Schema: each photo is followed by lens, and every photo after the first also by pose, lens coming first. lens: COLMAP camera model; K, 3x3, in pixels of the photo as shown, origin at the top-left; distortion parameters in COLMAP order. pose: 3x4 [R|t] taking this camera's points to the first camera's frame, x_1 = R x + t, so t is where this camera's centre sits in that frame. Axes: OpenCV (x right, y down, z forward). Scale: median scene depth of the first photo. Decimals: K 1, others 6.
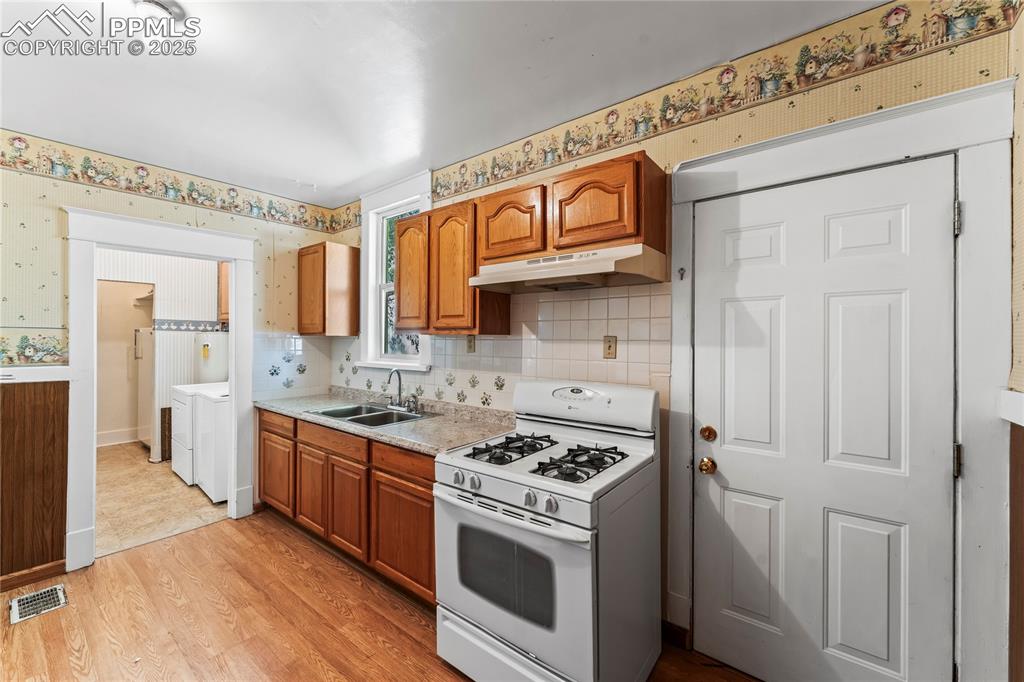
lens RADIAL K [[412.3, 0, 506.7], [0, 412.3, 338.6], [0, 0, 1]] dist [-0.000456, -0.001091]
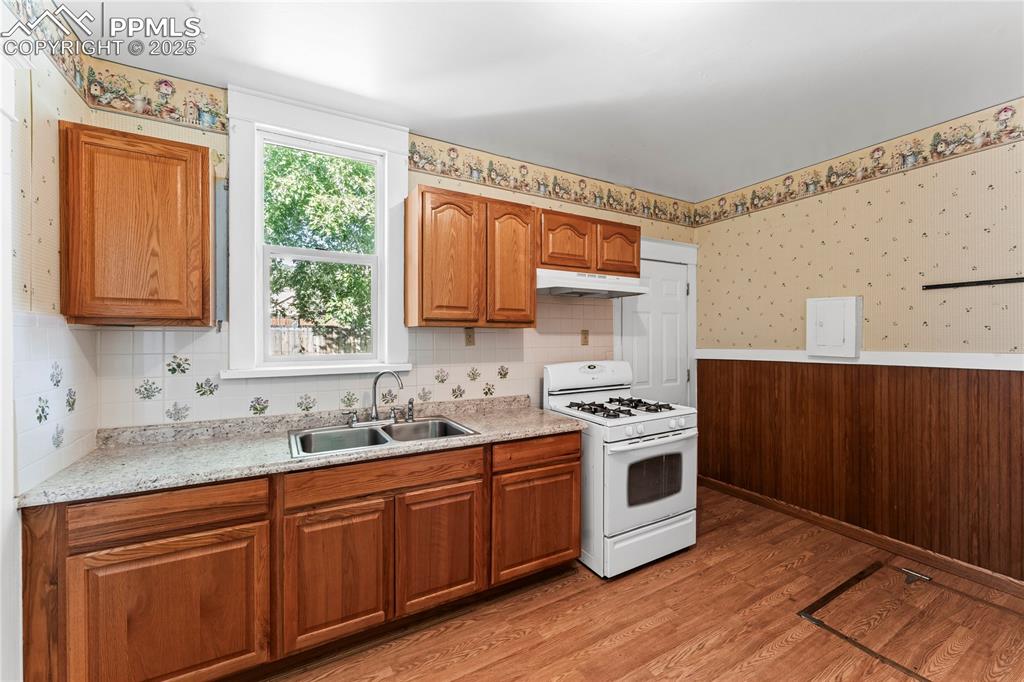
lens RADIAL K [[412.3, 0, 516.6], [0, 412.3, 340.4], [0, 0, 1]] dist [-0.000456, -0.001091]
pose [[0.362817, -0.009115, 0.931816, -0.721288], [0.006170, 0.999954, 0.007379, 0.010958], [-0.931840, 0.003072, 0.362856, 0.398853]]
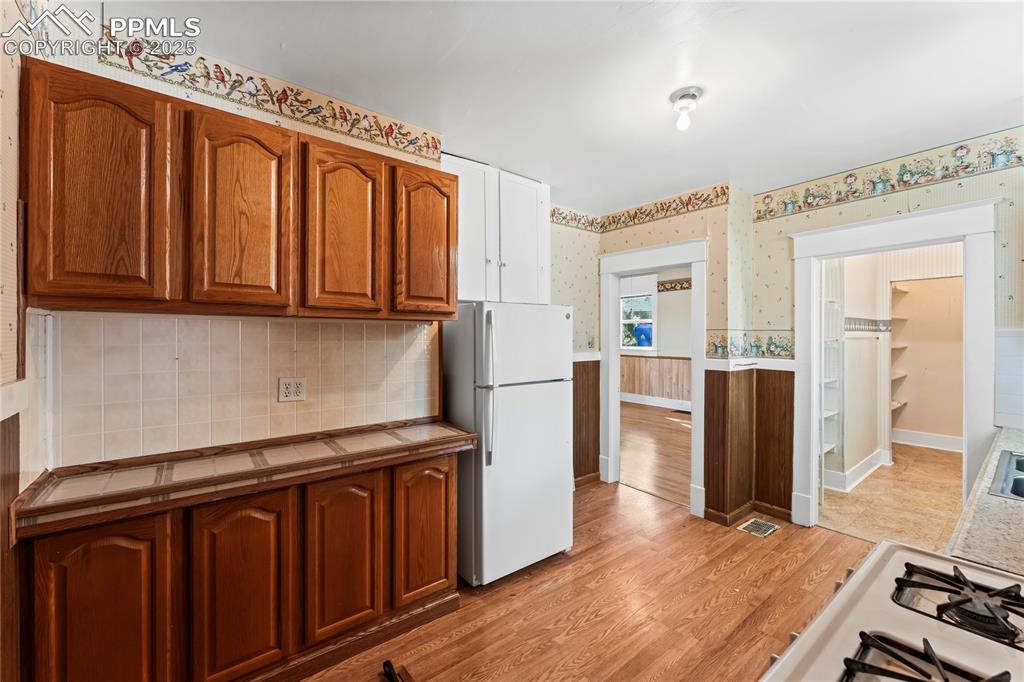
lens RADIAL K [[412.3, 0, 507.5], [0, 412.3, 336.0], [0, 0, 1]] dist [-0.000456, -0.001091]
pose [[-0.240458, -0.002556, -0.970656, 0.384464], [-0.001166, 0.999997, -0.002344, -0.002784], [0.970659, 0.000568, -0.240460, 0.460725]]
